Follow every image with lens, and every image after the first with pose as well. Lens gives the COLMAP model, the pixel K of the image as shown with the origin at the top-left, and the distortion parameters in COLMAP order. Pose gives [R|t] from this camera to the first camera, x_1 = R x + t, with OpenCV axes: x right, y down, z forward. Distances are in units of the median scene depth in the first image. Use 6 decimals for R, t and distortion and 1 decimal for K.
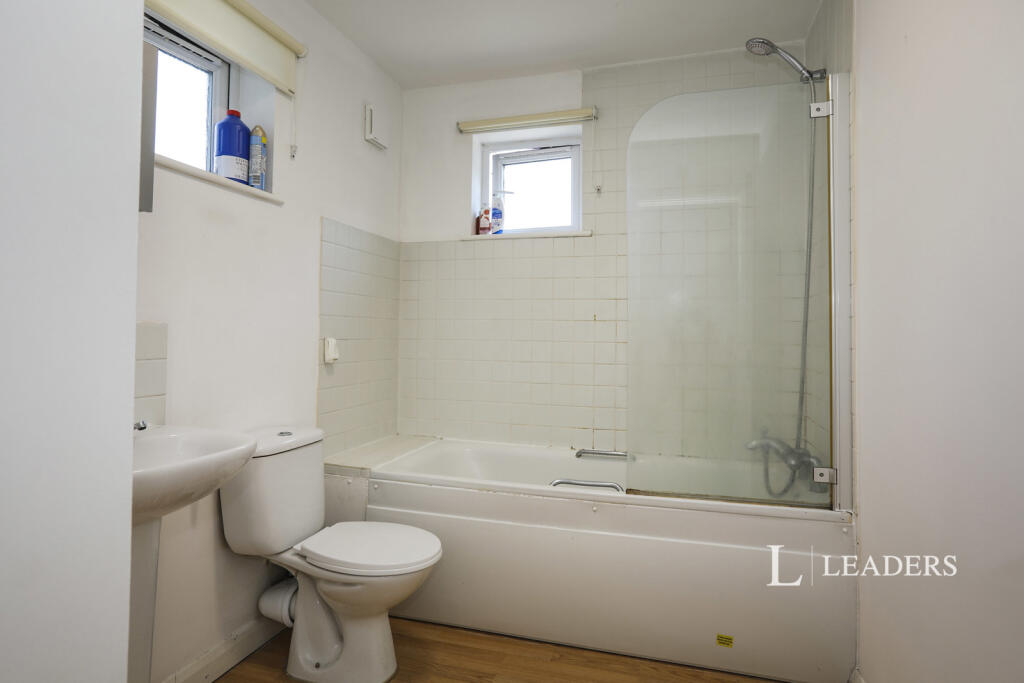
lens RADIAL K [[566.8, 0, 513.8], [0, 566.8, 320.7], [0, 0, 1]] dist [-0.064997, 0.049998]
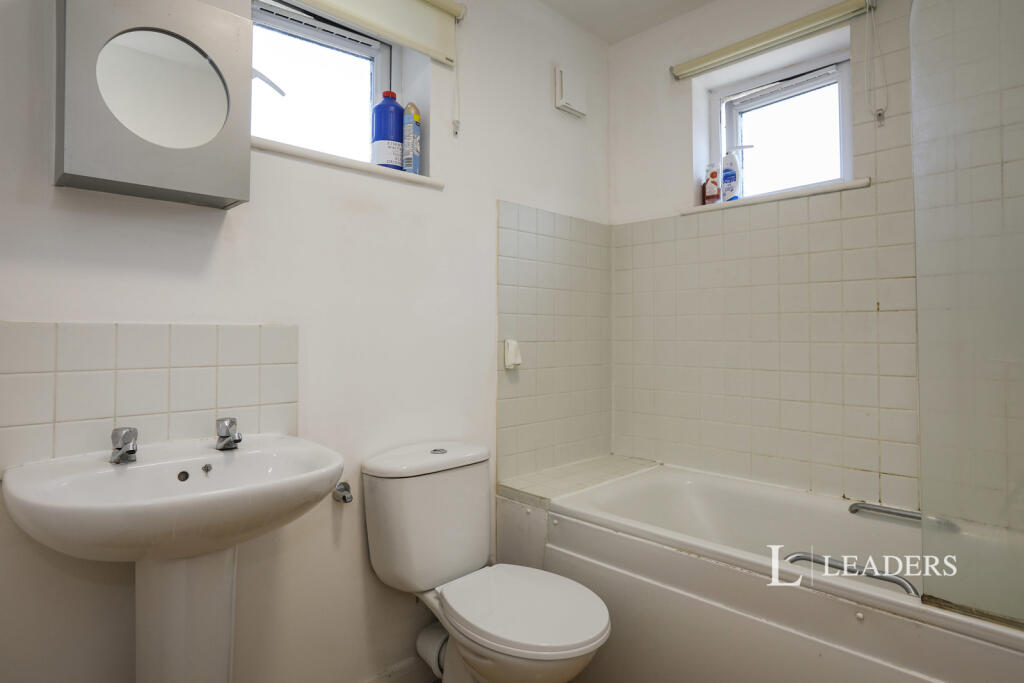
lens RADIAL K [[566.8, 0, 513.8], [0, 566.8, 320.7], [0, 0, 1]] dist [-0.064997, 0.049998]
pose [[0.875348, -0.023022, -0.482946, 0.100899], [0.021062, 0.999733, -0.009482, 0.010504], [0.483035, -0.001872, 0.875599, 0.259129]]
